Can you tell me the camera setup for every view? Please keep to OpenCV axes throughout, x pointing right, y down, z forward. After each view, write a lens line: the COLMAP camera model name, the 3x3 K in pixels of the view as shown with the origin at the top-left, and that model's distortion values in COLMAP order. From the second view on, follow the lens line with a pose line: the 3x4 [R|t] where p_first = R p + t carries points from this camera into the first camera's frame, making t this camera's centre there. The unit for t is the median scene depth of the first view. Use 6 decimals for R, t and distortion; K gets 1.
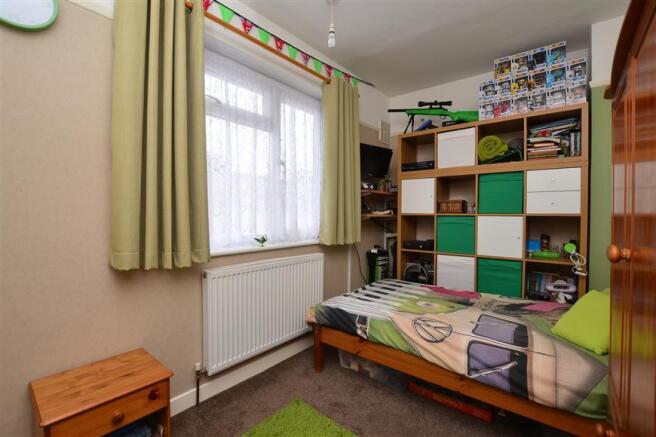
lens RADIAL K [[292.1, 0, 328.2], [0, 292.1, 217.7], [0, 0, 1]] dist [-0.032153, 0.004396]
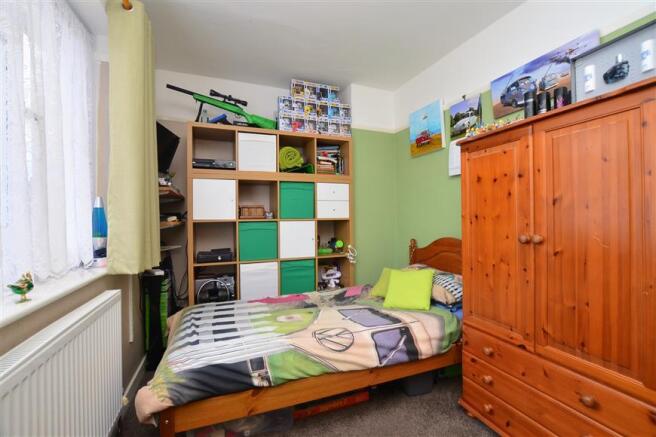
lens RADIAL K [[292.1, 0, 329.7], [0, 292.1, 216.1], [0, 0, 1]] dist [-0.032153, 0.004396]
pose [[0.475752, -0.004088, 0.879570, -0.358664], [0.026353, 0.999607, -0.009608, -0.010591], [-0.879184, 0.027750, 0.475673, 0.386397]]
